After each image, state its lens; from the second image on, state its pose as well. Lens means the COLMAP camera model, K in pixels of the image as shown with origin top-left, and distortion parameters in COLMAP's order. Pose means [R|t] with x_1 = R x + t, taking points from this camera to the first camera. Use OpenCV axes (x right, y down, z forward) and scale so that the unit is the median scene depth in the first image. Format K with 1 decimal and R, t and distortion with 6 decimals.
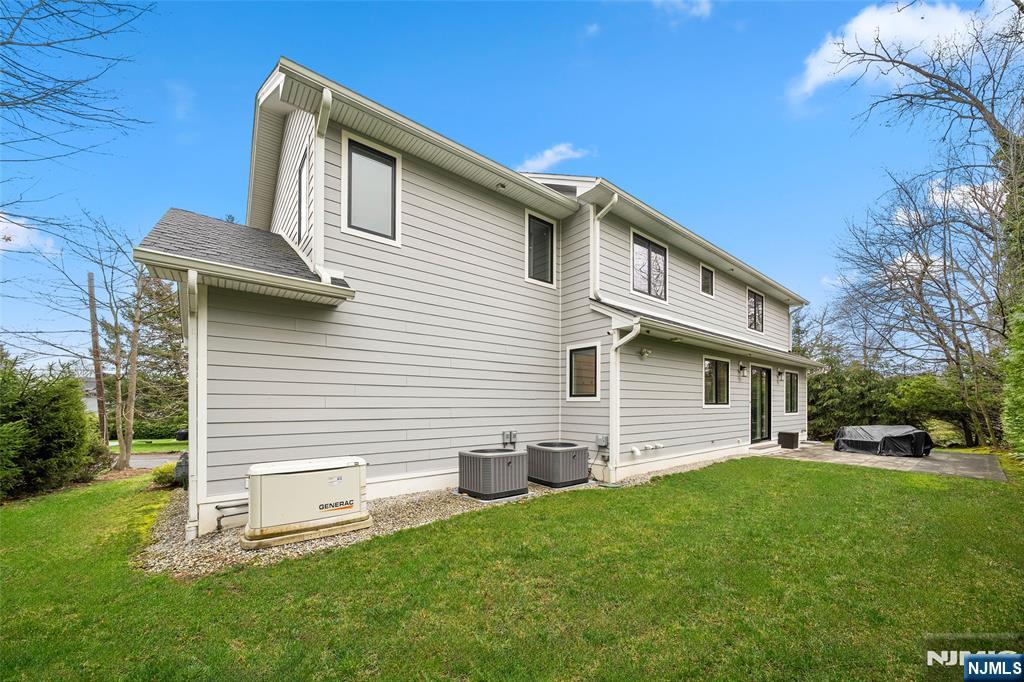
lens RADIAL K [[376.0, 0, 512.7], [0, 376.0, 400.4], [0, 0, 1]] dist [-0.001432, -0.000110]
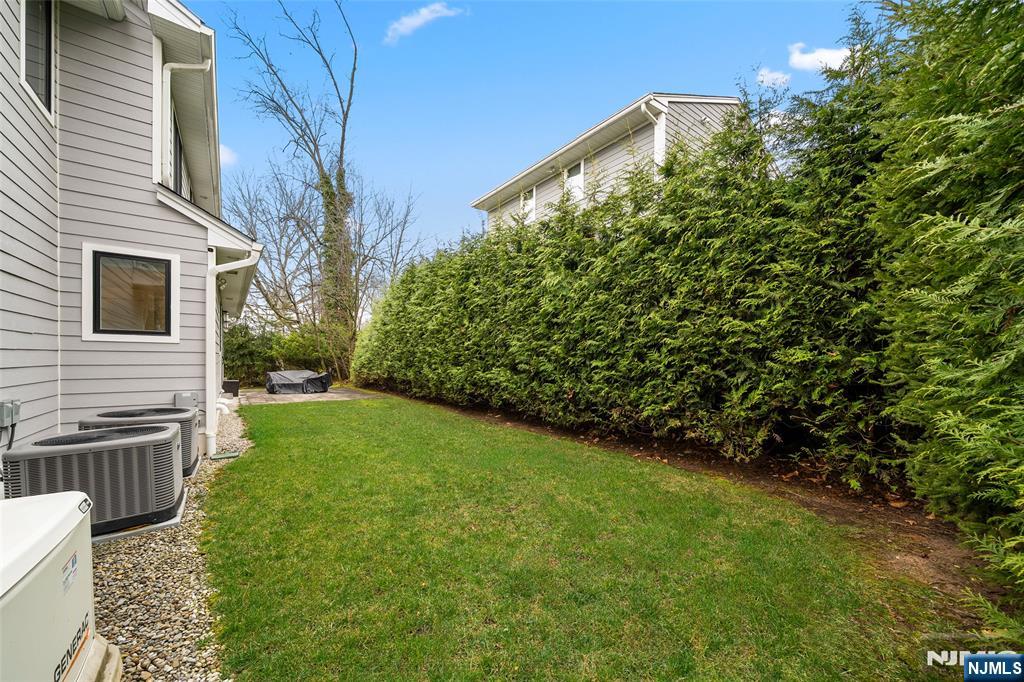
lens RADIAL K [[386.1, 0, 512.5], [0, 386.1, 363.1], [0, 0, 1]] dist [0.001256, 0.000141]
pose [[0.041403, -0.012147, 0.999069, -0.416317], [-0.021747, 0.999678, 0.013055, 0.015090], [-0.998906, -0.022268, 0.041126, 0.333002]]
